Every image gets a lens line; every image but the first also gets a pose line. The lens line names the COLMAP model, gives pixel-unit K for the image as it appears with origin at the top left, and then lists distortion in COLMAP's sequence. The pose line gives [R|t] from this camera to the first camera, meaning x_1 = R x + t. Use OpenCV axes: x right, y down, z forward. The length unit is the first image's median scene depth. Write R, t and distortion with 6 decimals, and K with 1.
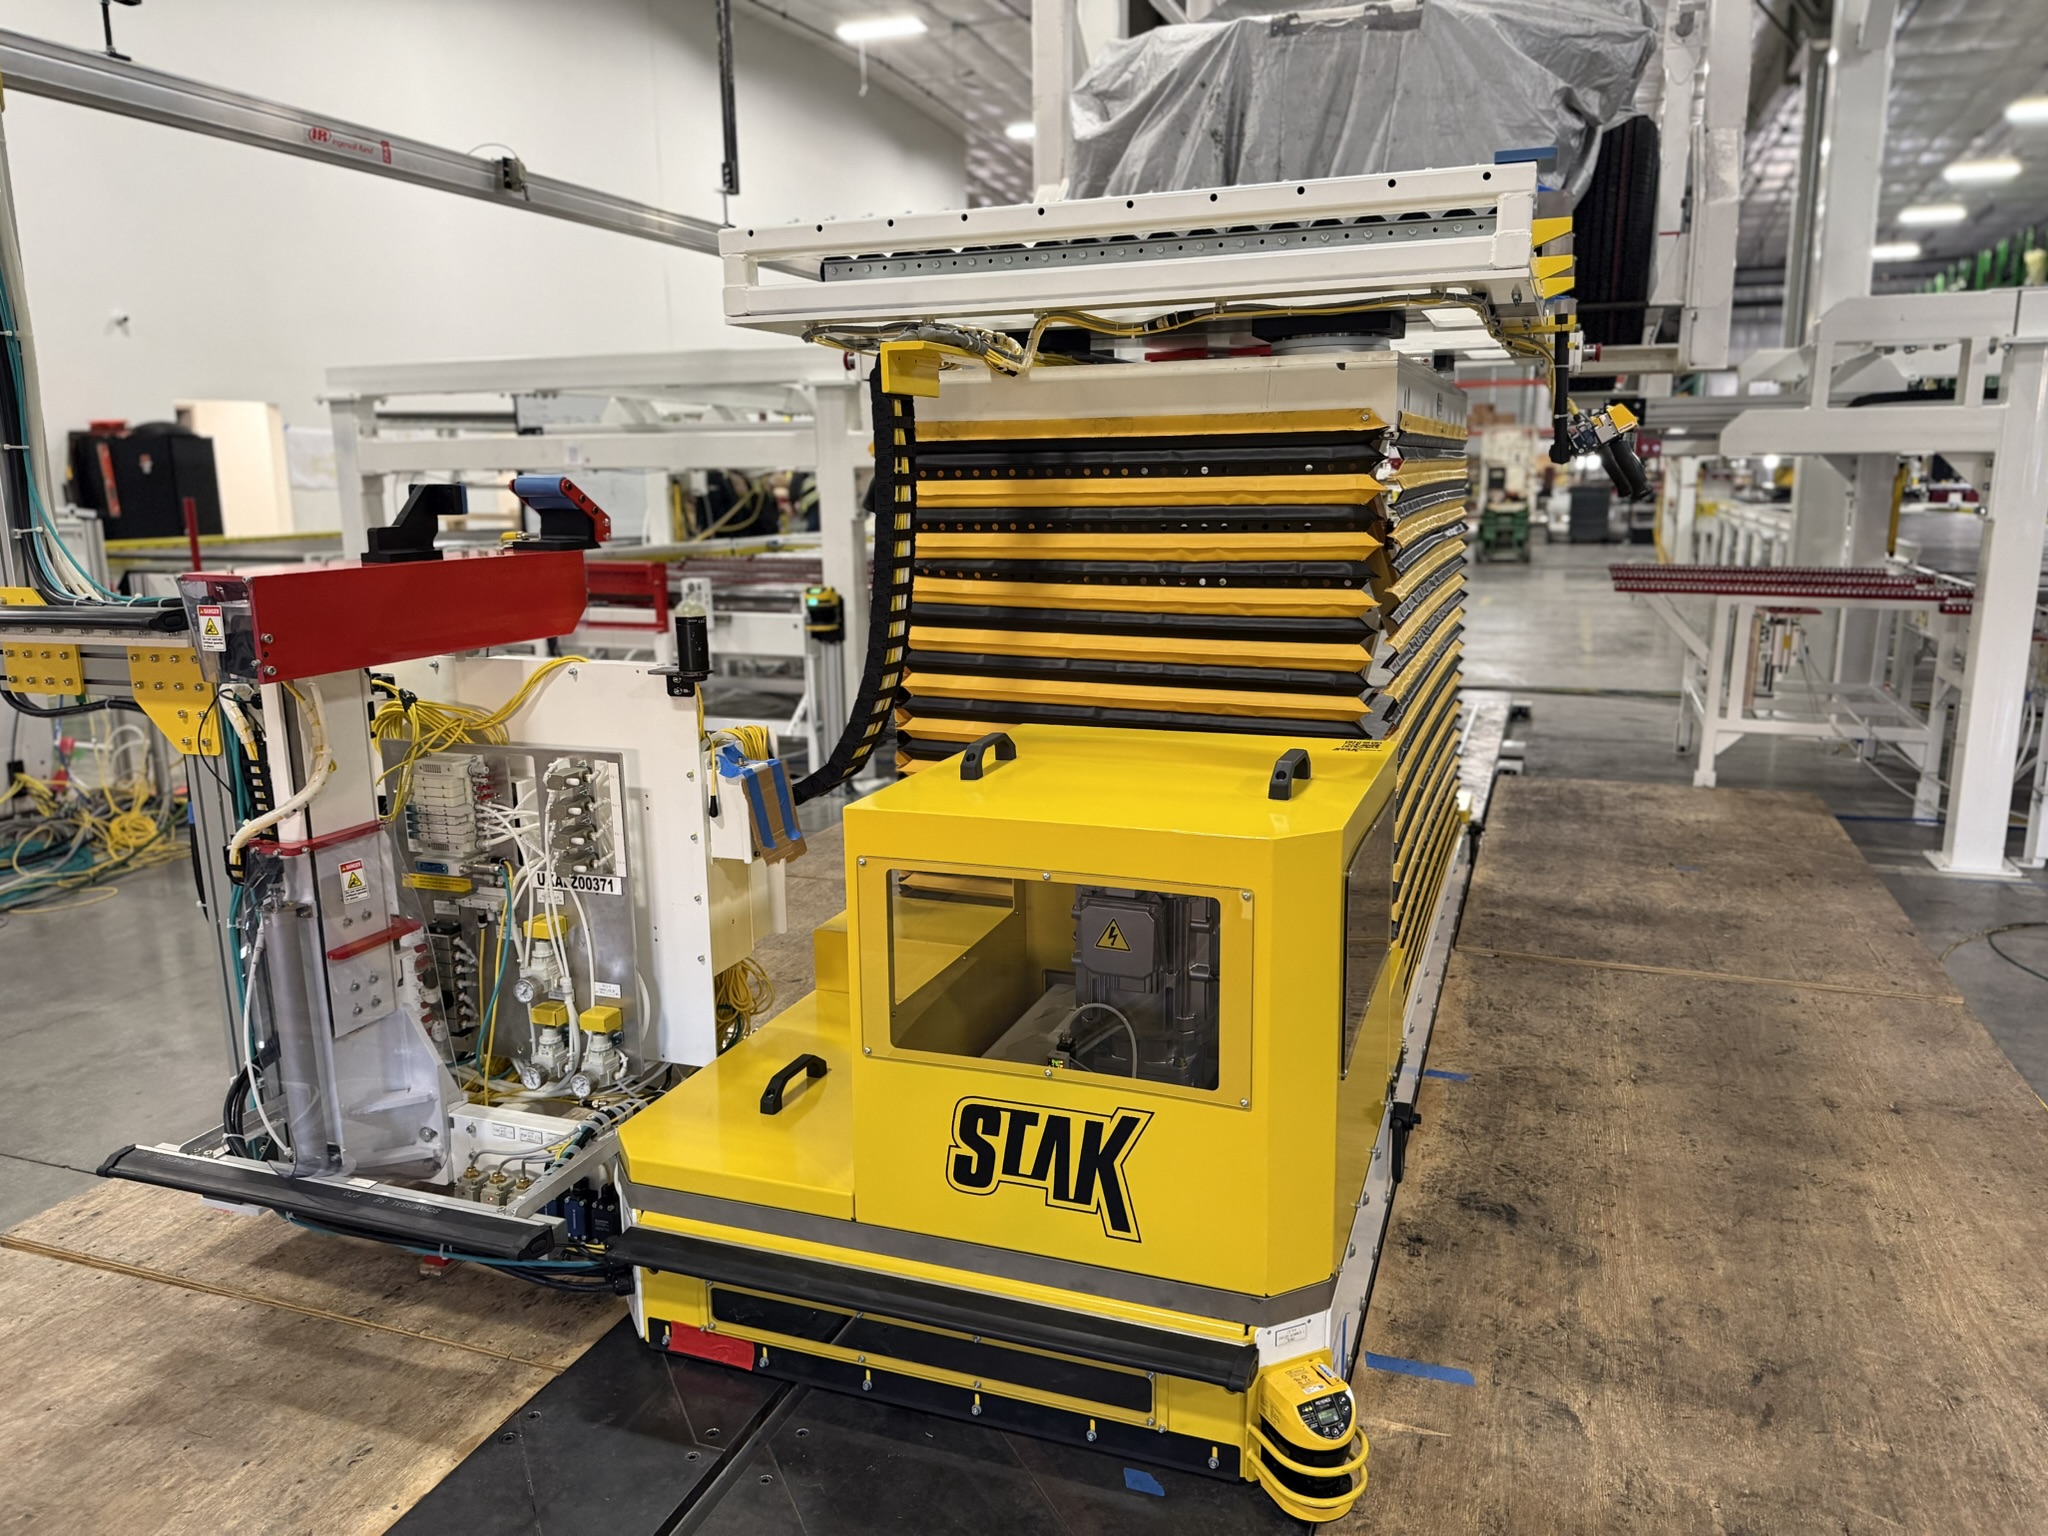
lens RADIAL K [[1436.0, 0, 1043.3], [0, 1436.0, 766.8], [0, 0, 1]] dist [0.083045, -0.115043]
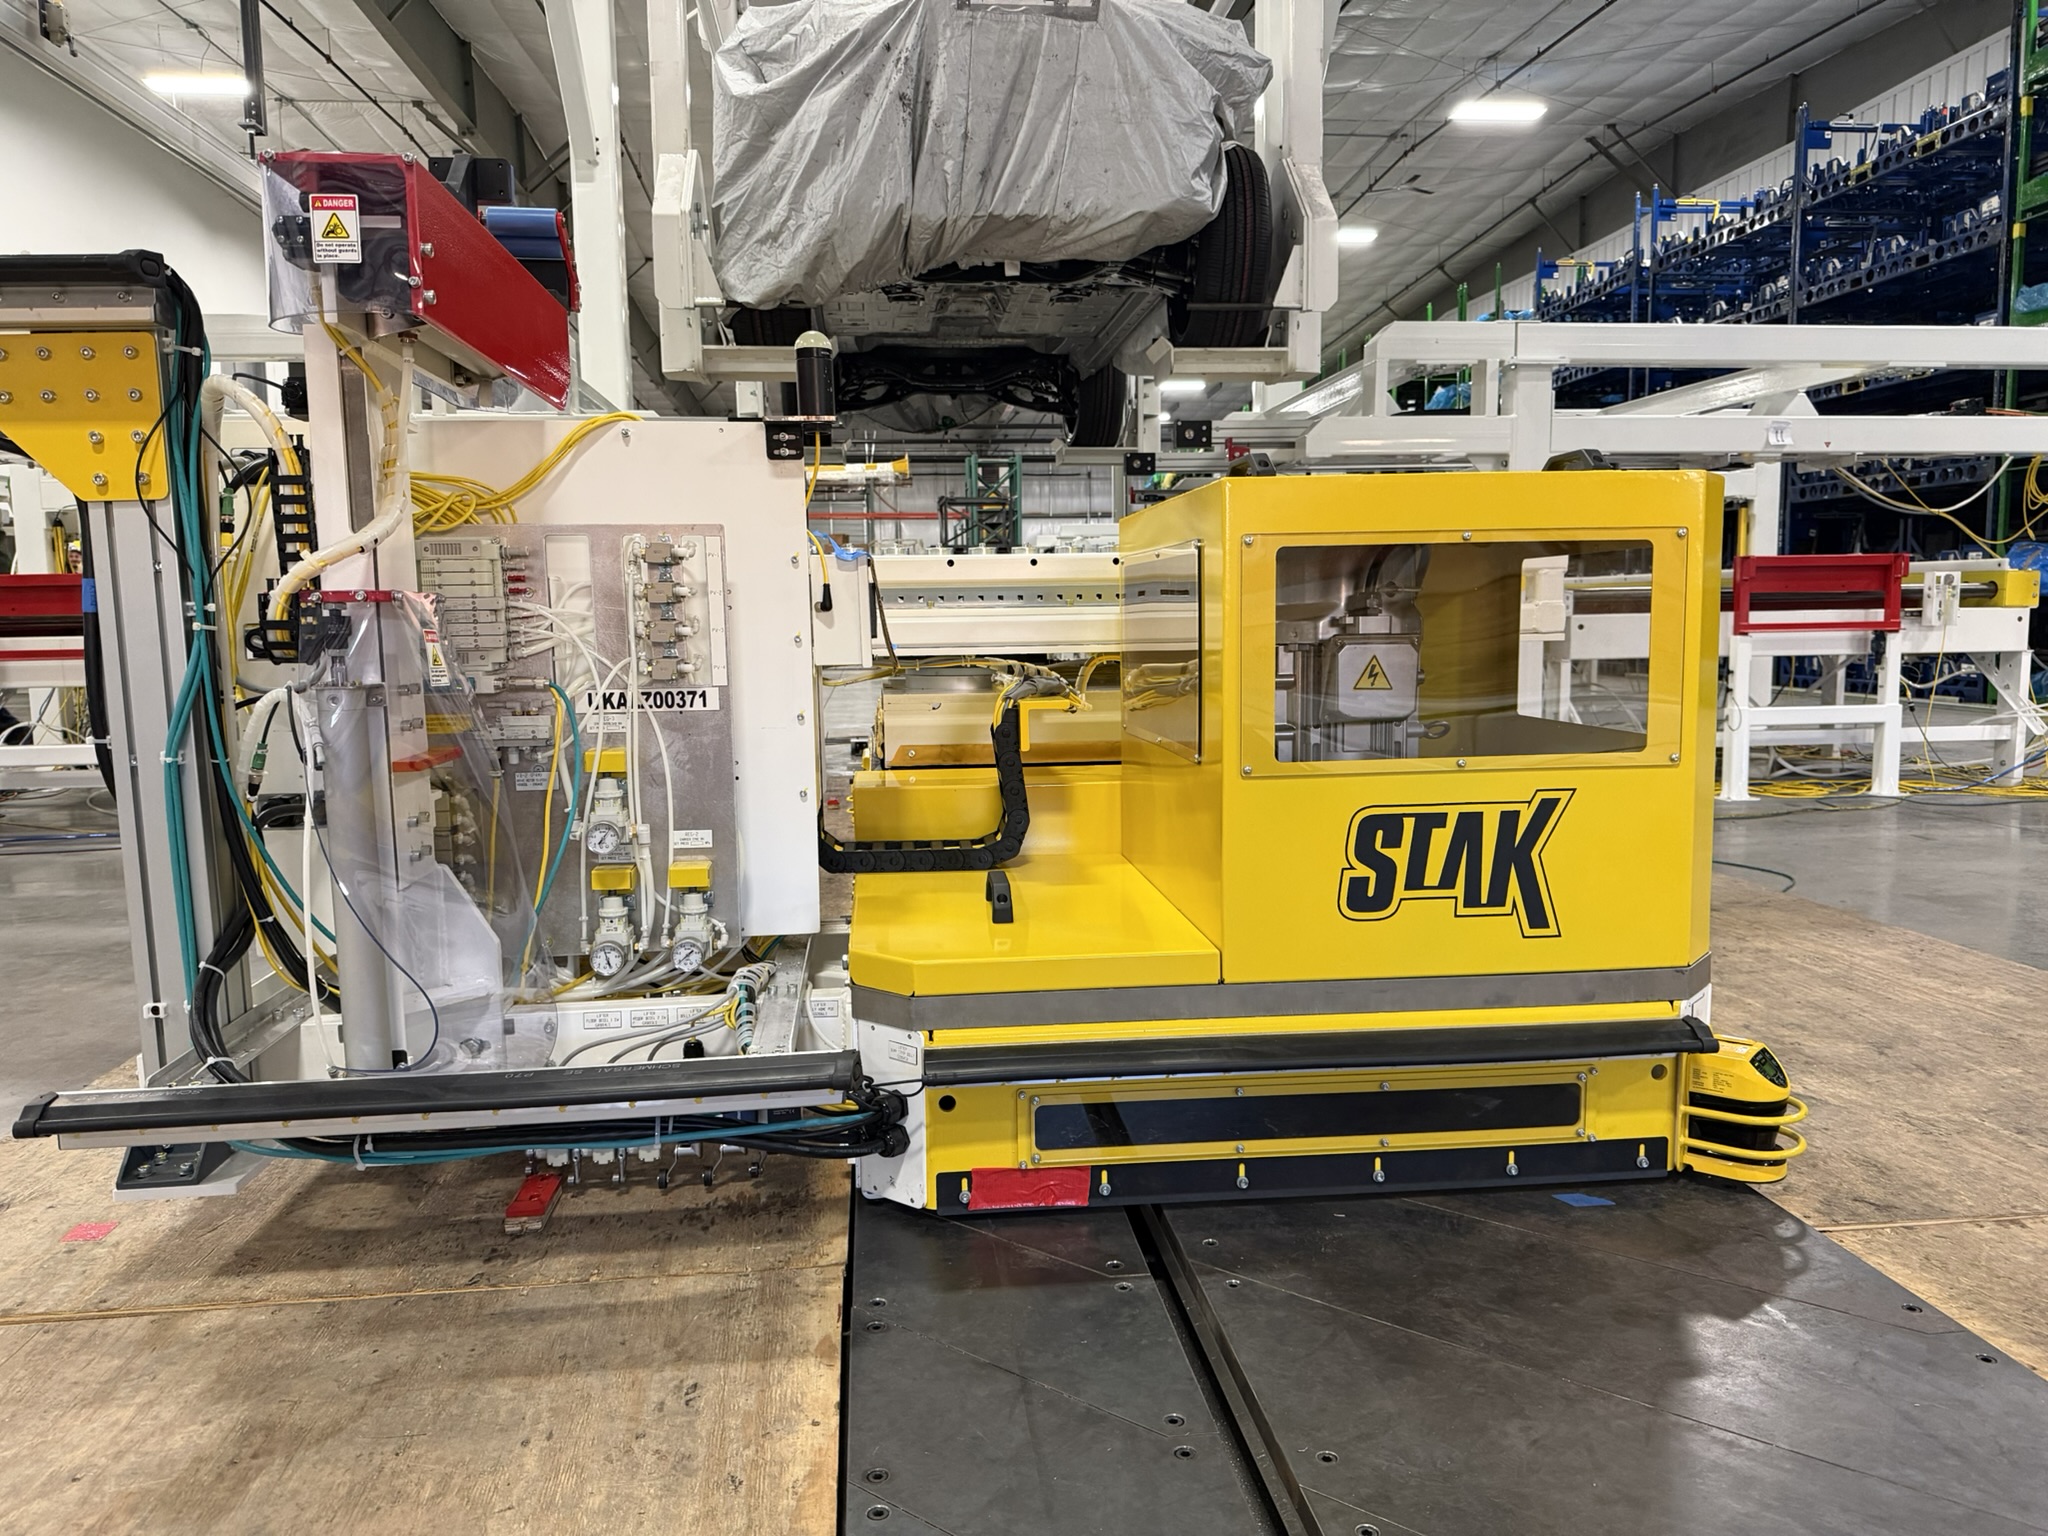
lens RADIAL K [[1407.4, 0, 1024.0], [0, 1407.4, 768.0], [0, 0, 1]] dist [0.159695, -0.270150]
pose [[0.900653, -0.051325, 0.431498, -0.480983], [0.092632, 0.992853, -0.075252, 0.195512], [-0.424552, 0.107747, 0.898970, 0.233547]]
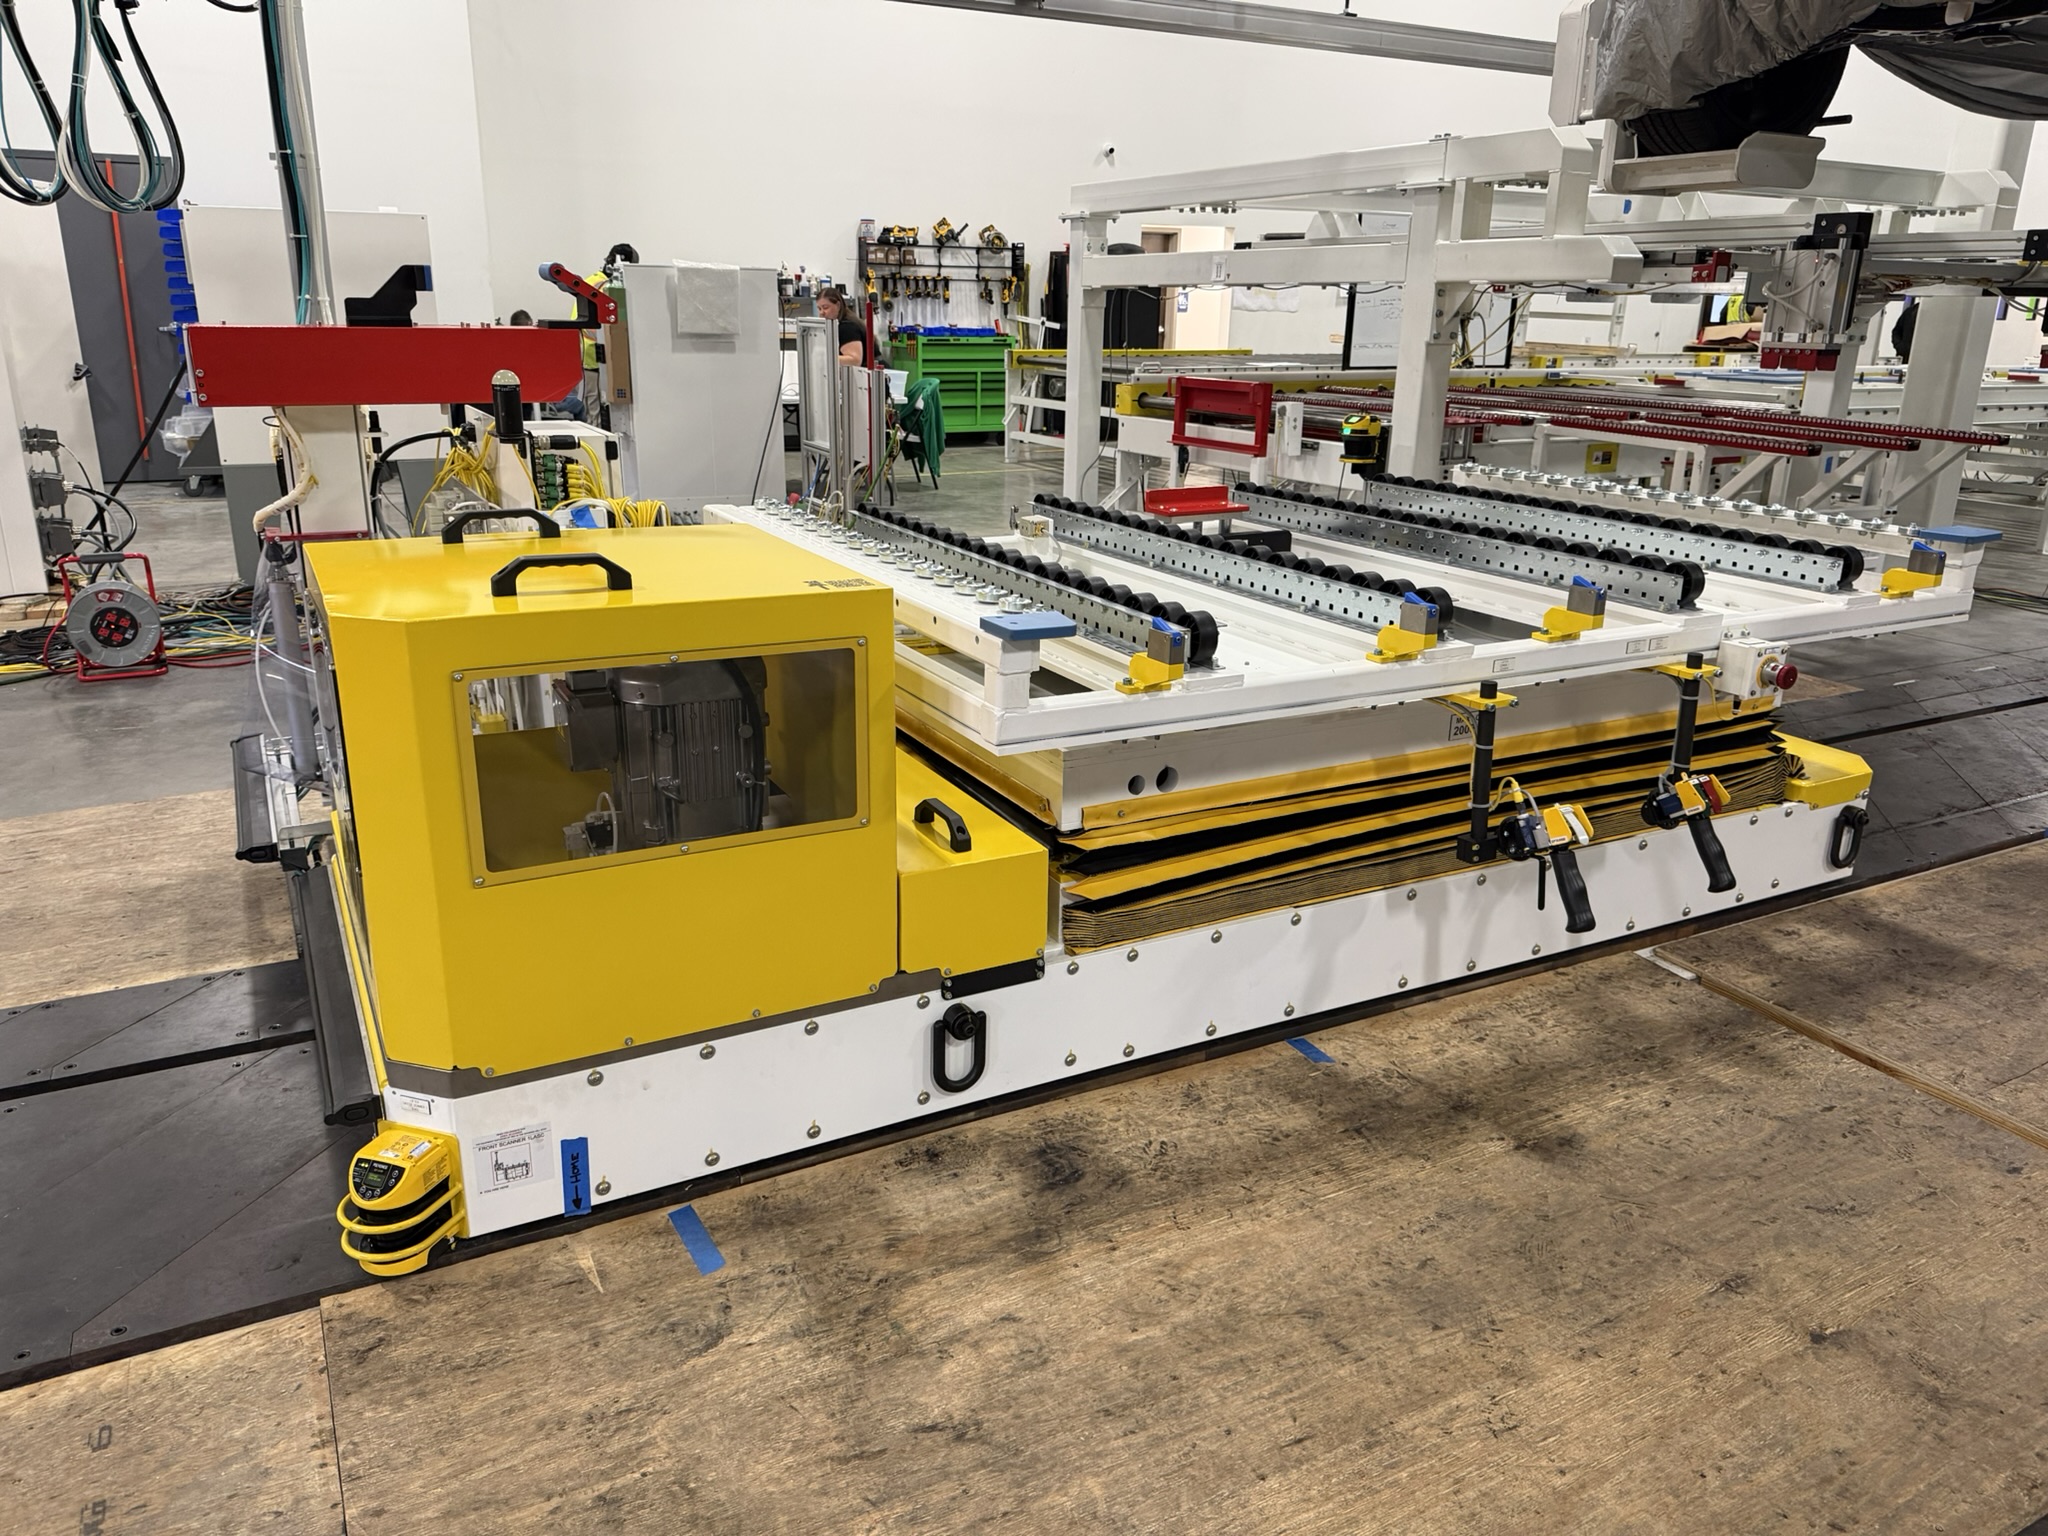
lens RADIAL K [[1445.3, 0, 1013.7], [0, 1445.3, 766.6], [0, 0, 1]] dist [0.079869, -0.112384]
pose [[0.738654, 0.226411, -0.634924, 0.816639], [-0.157715, 0.973809, 0.163775, -0.060467], [0.655375, -0.020836, 0.755016, 0.373442]]
